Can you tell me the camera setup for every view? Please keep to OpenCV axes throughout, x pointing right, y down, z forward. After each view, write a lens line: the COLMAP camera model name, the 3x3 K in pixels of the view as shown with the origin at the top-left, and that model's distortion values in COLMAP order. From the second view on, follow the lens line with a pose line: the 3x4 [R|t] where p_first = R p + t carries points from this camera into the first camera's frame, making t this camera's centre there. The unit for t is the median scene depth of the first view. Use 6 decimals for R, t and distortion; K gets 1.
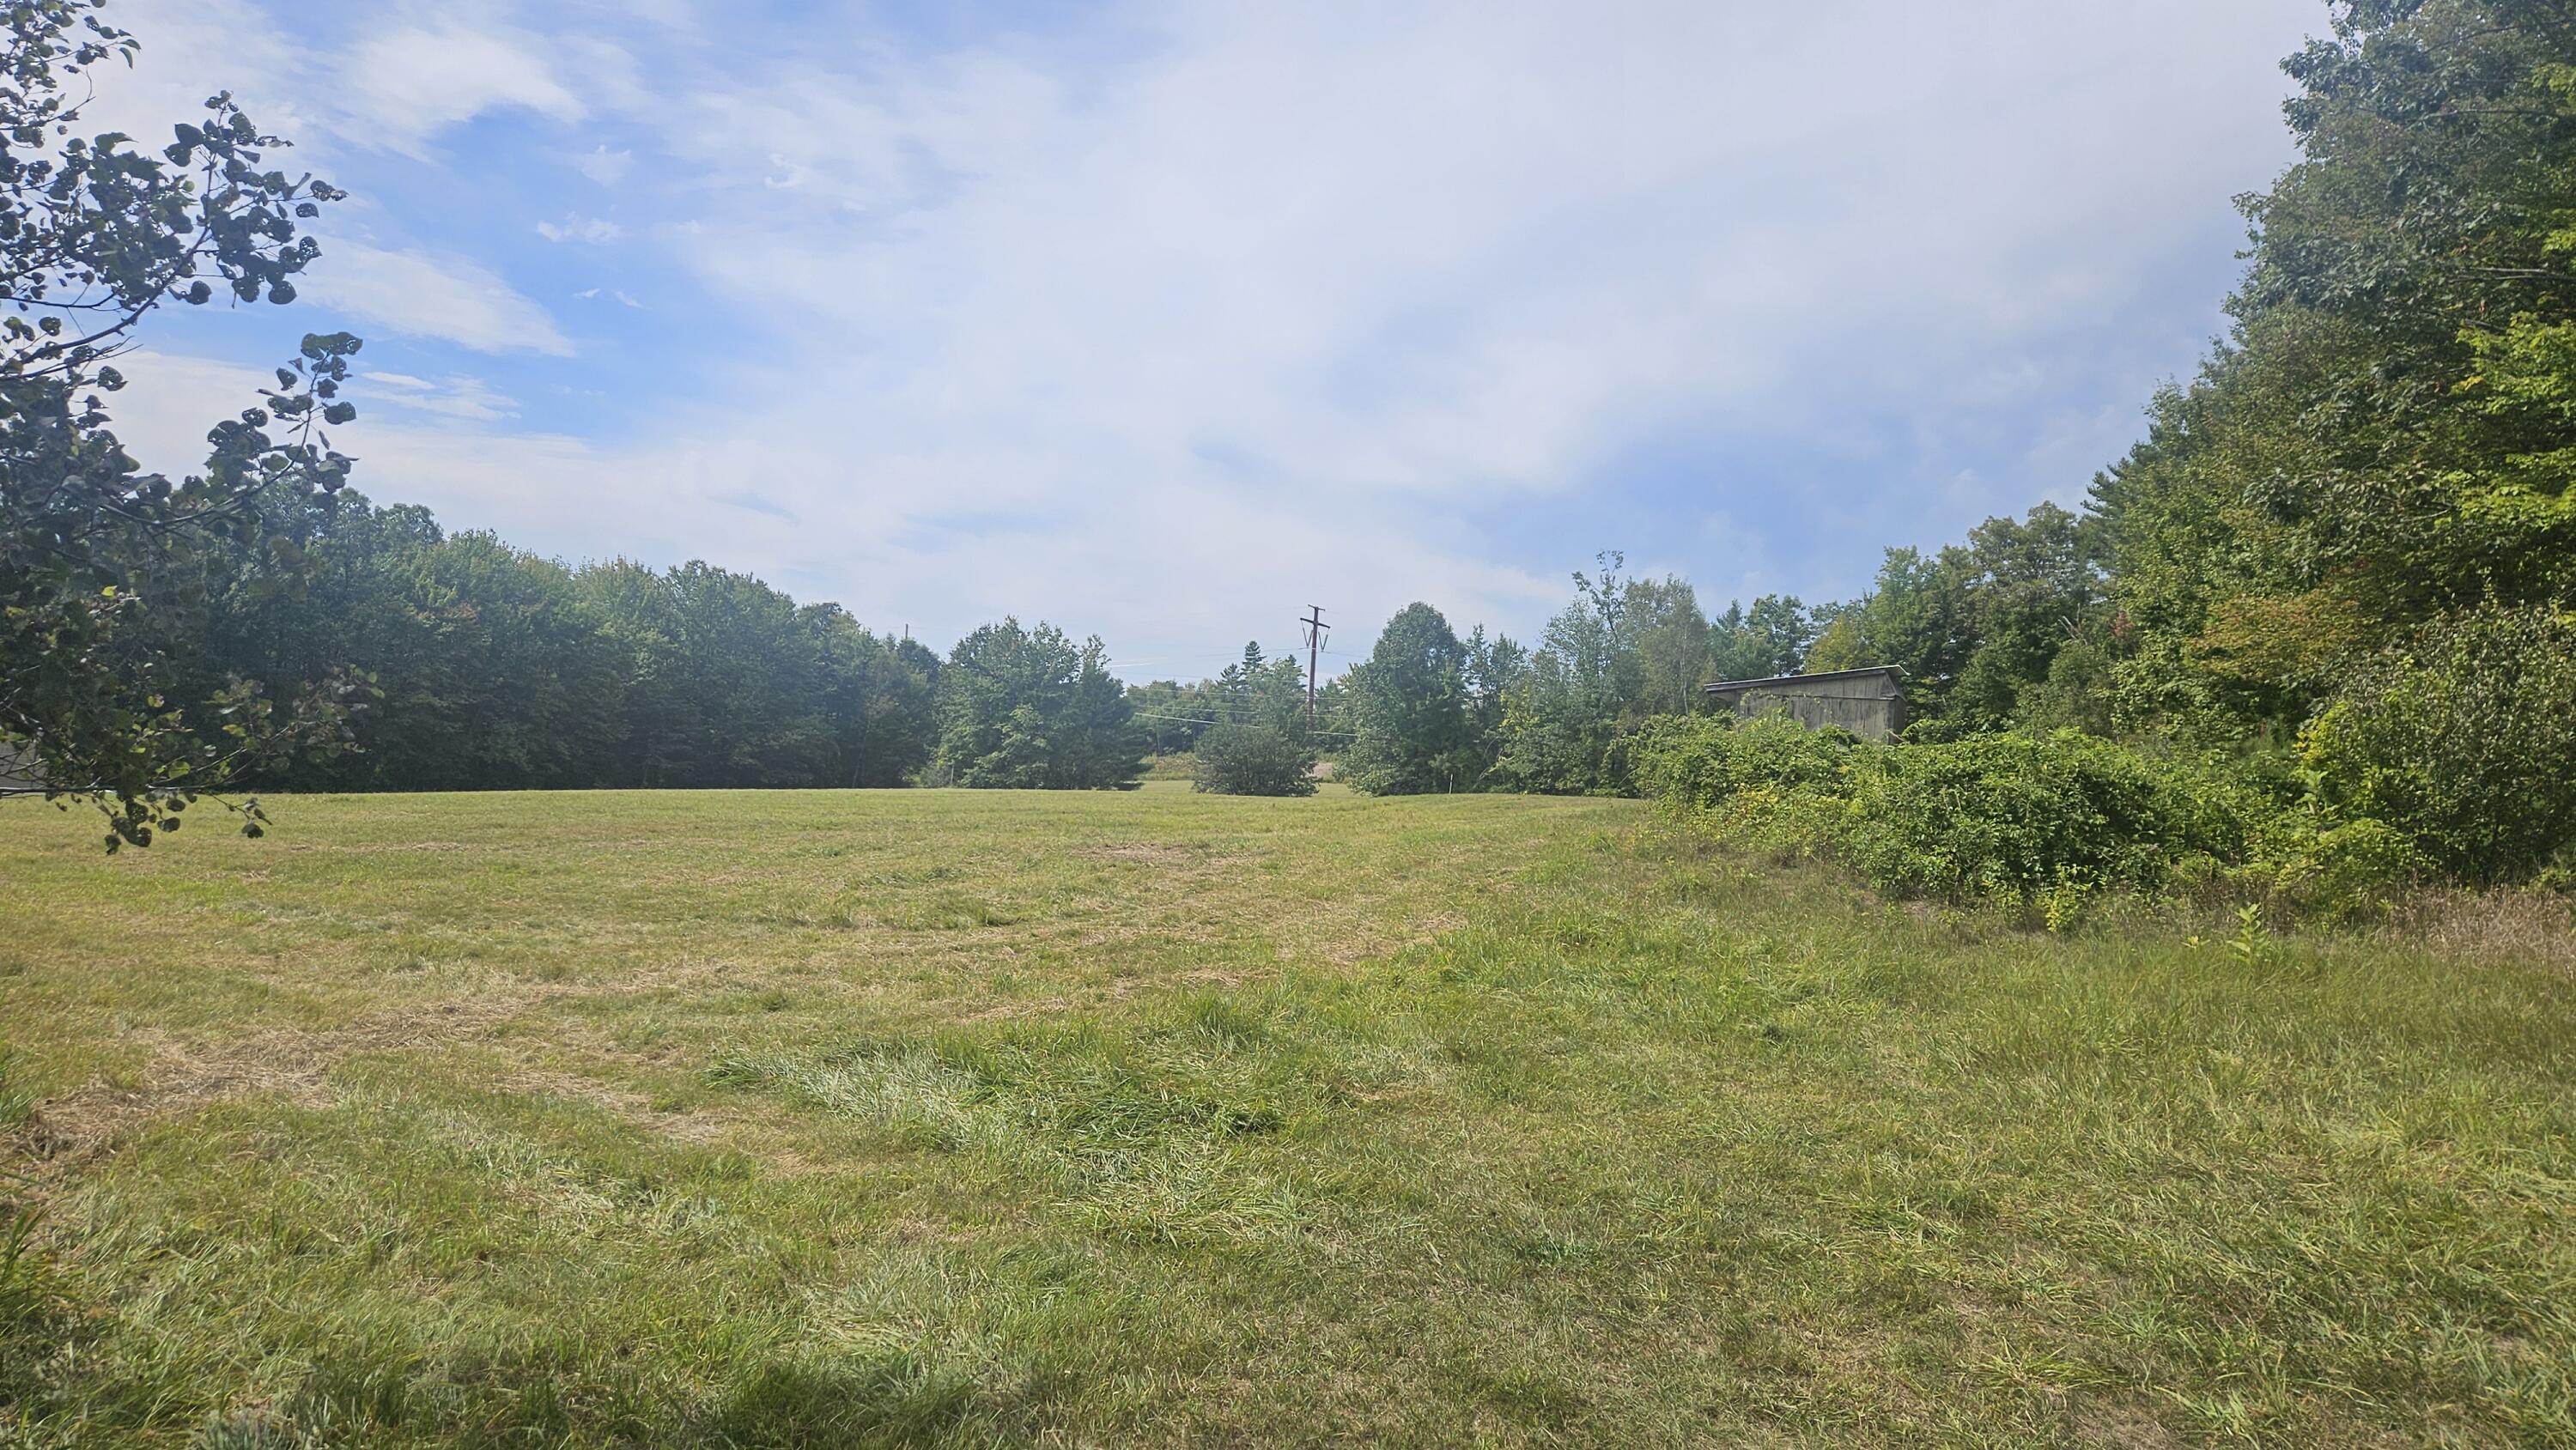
lens RADIAL K [[1661.1, 0, 1282.2], [0, 1661.1, 733.3], [0, 0, 1]] dist [0.008523, 0.000861]
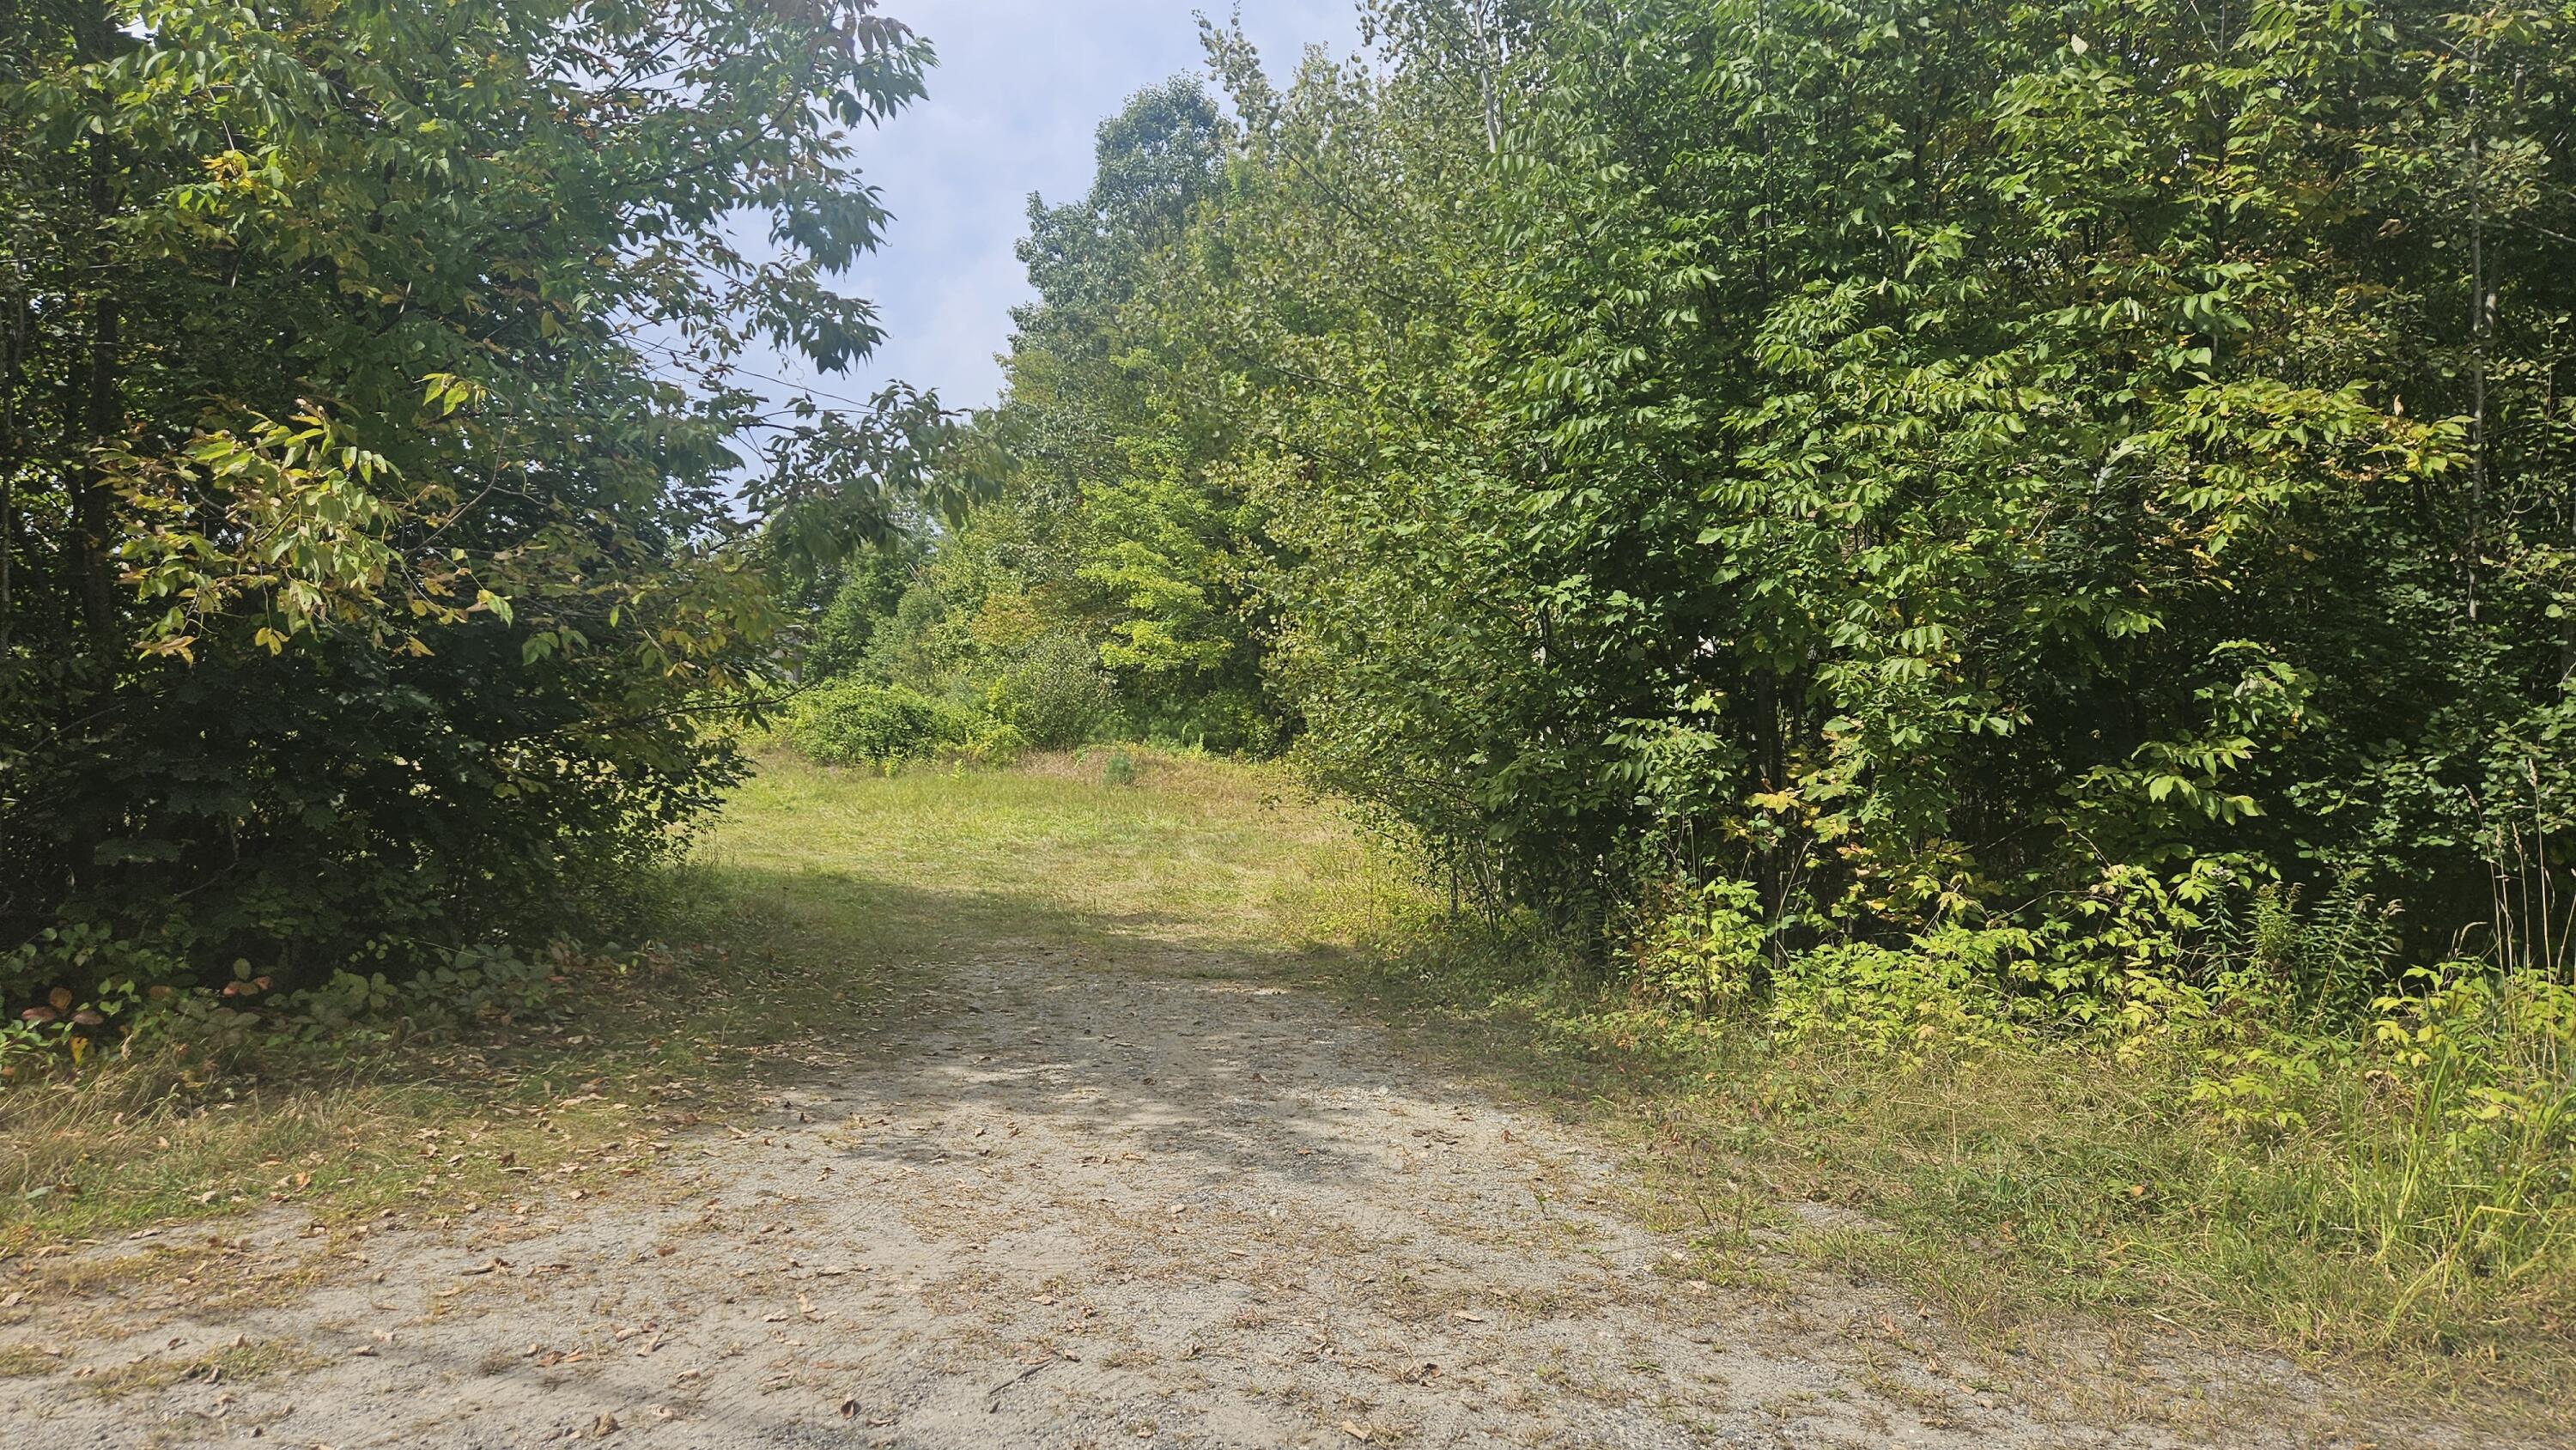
lens RADIAL K [[1763.6, 0, 1284.8], [0, 1763.6, 725.9], [0, 0, 1]] dist [0.002024, 0.000791]
pose [[0.799400, -0.018077, 0.600528, -0.375969], [-0.011210, 0.998924, 0.044992, -0.044207], [-0.600695, -0.042698, 0.798337, -0.852032]]
